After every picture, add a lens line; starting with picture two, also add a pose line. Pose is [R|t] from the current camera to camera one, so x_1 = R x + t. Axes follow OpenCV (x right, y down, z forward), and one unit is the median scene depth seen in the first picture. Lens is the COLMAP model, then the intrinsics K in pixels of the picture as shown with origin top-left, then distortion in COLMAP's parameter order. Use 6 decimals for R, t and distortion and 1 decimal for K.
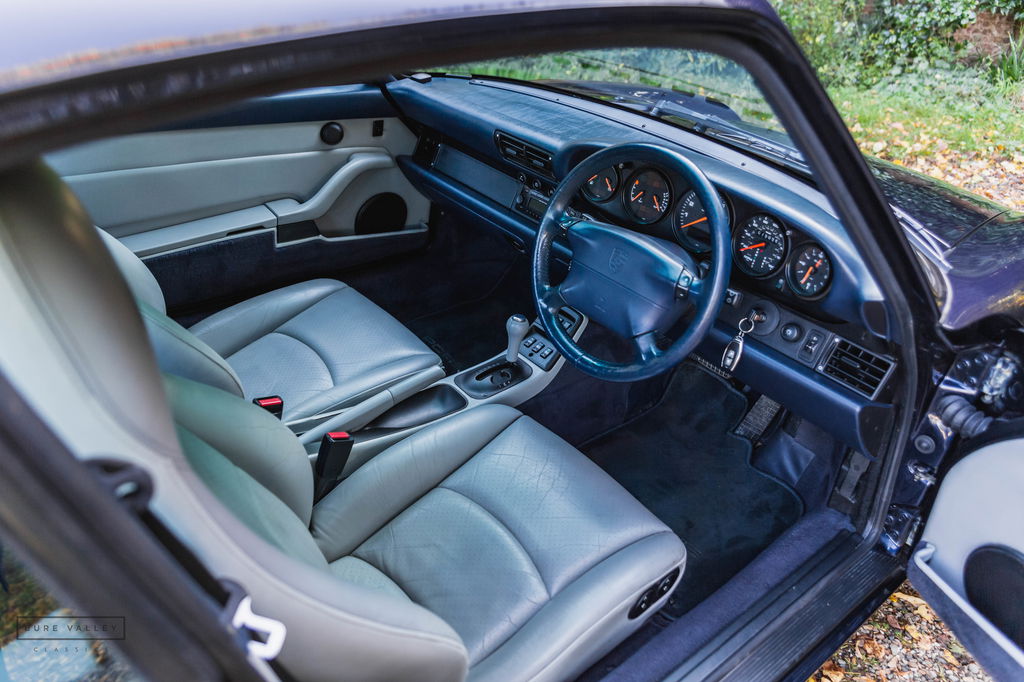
lens RADIAL K [[778.4, 0, 512.0], [0, 778.4, 341.0], [0, 0, 1]] dist [0.000392, 0.000262]
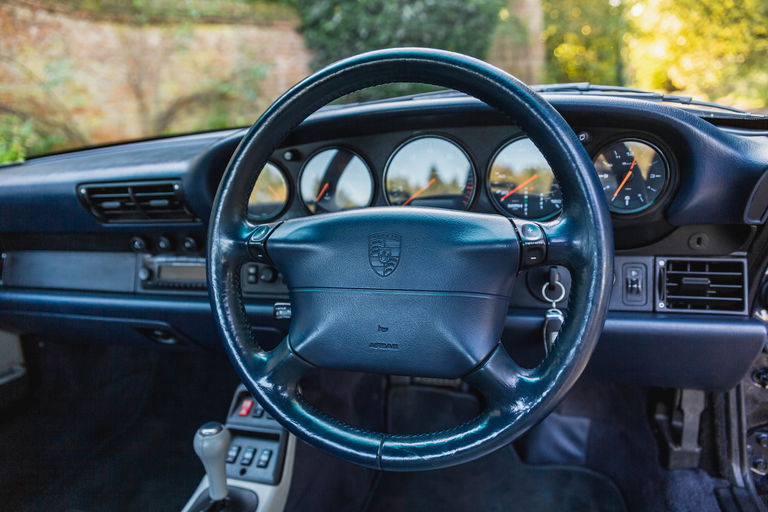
lens RADIAL K [[503.7, 0, 384.0], [0, 503.7, 256.0], [0, 0, 1]] dist [-0.028271, 0.001978]
pose [[0.820180, -0.297443, 0.488705, -0.032446], [0.413018, 0.898939, -0.146031, -0.037759], [-0.395881, 0.321615, 0.860141, 0.535226]]
